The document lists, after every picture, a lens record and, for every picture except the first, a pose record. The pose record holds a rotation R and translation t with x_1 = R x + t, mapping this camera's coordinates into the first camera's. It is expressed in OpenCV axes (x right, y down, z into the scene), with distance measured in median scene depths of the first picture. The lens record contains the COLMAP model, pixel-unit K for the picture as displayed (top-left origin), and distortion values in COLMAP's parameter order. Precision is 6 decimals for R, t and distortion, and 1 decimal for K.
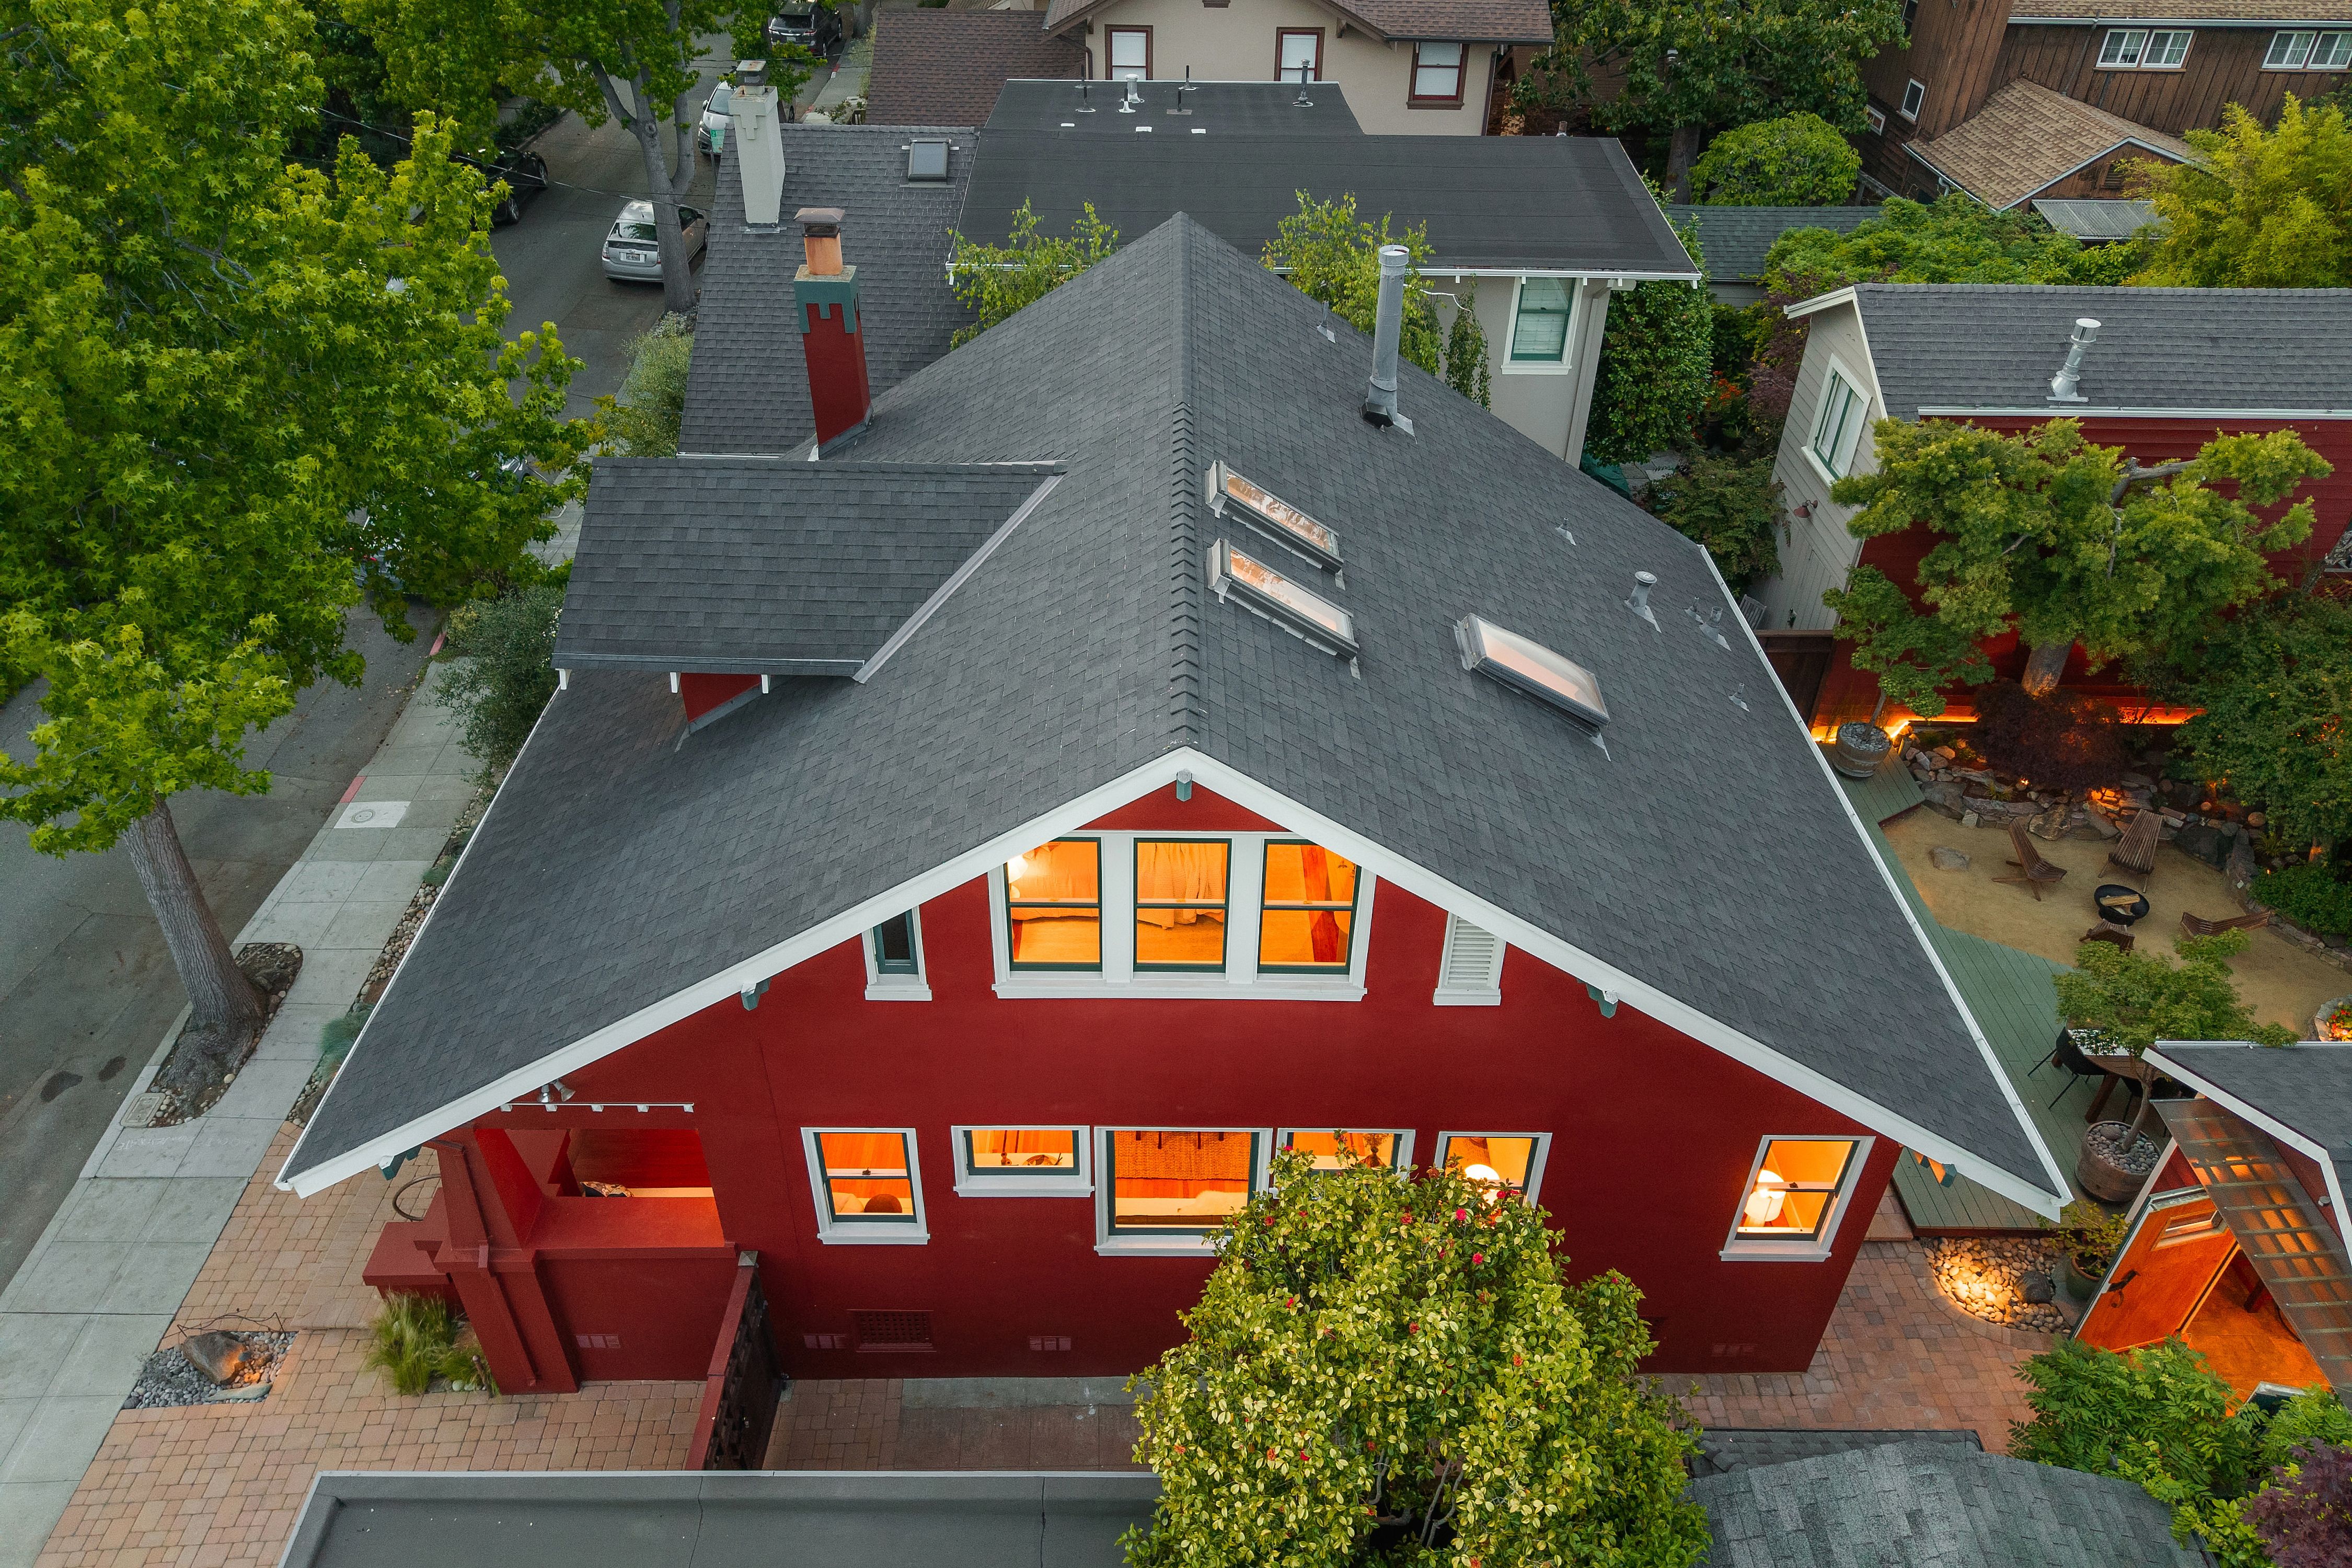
lens RADIAL K [[1591.8, 0, 1176.0], [0, 1591.8, 784.0], [0, 0, 1]] dist [0.026886, -0.024644]
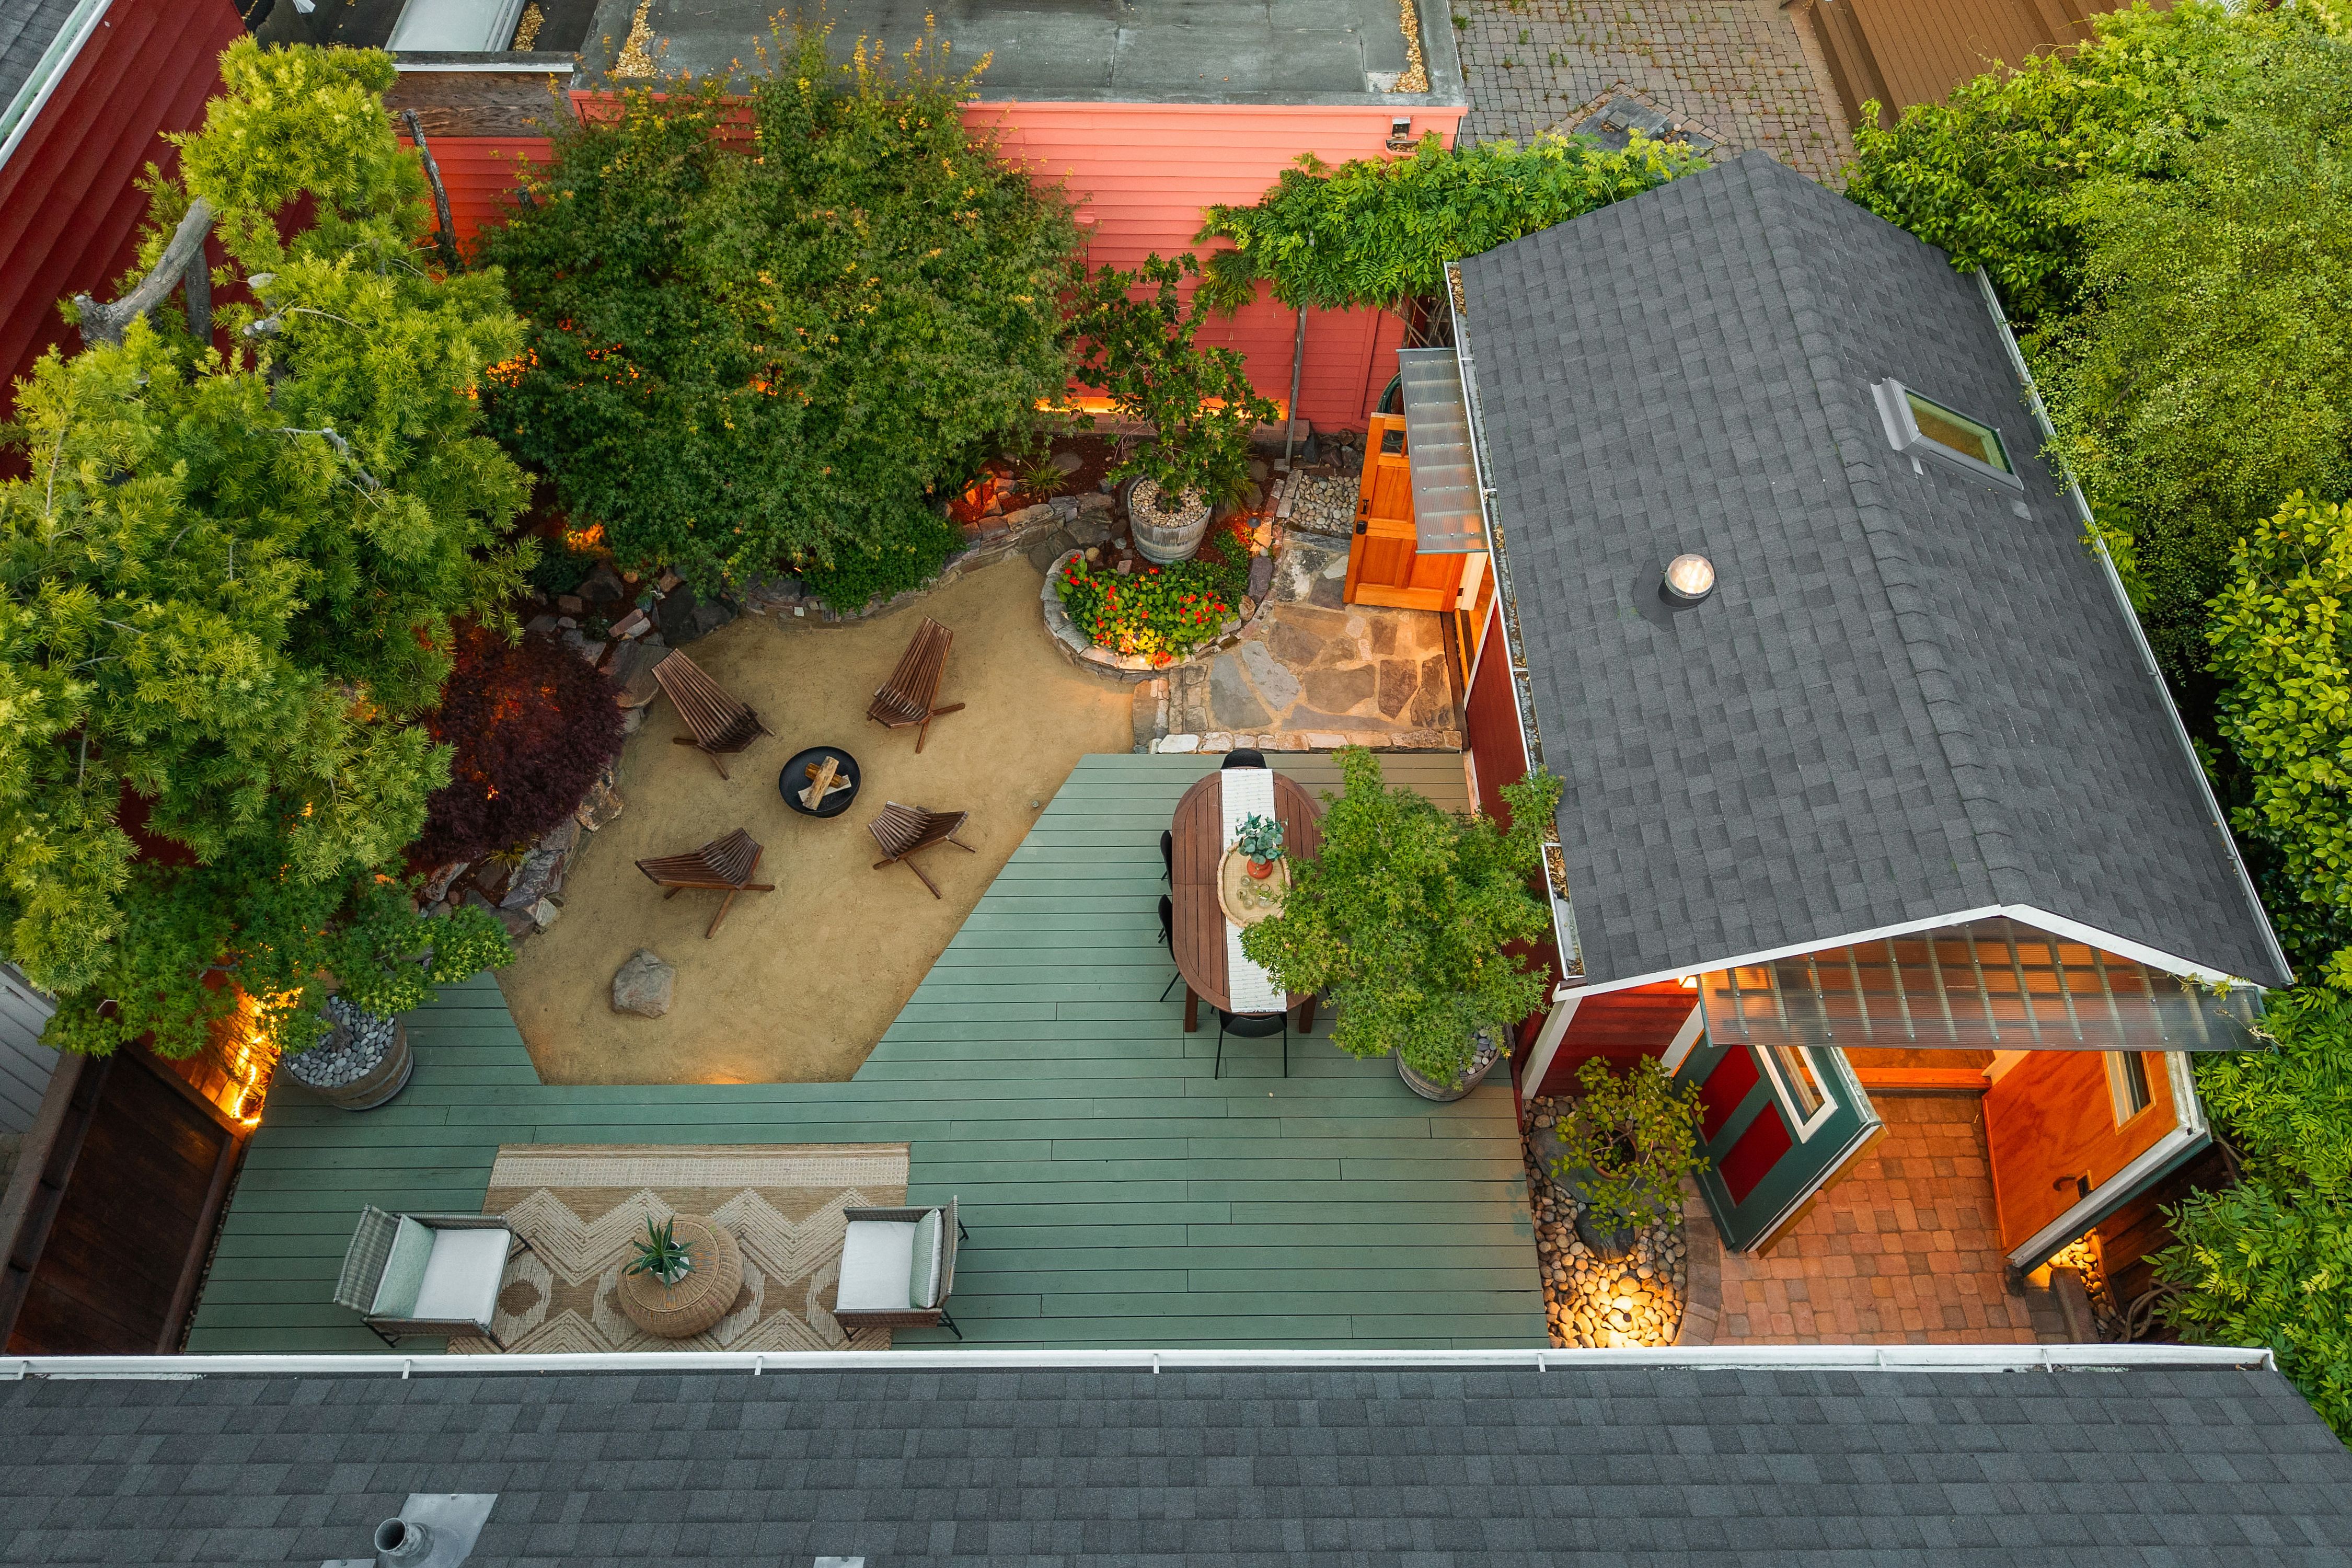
lens RADIAL K [[1582.1, 0, 1171.7], [0, 1582.1, 784.9], [0, 0, 1]] dist [0.062915, -0.088219]
pose [[-0.007985, -0.833661, 0.552219, 0.282366], [0.592826, 0.440778, 0.673997, -0.291689], [-0.805291, 0.332752, 0.490696, 0.659048]]
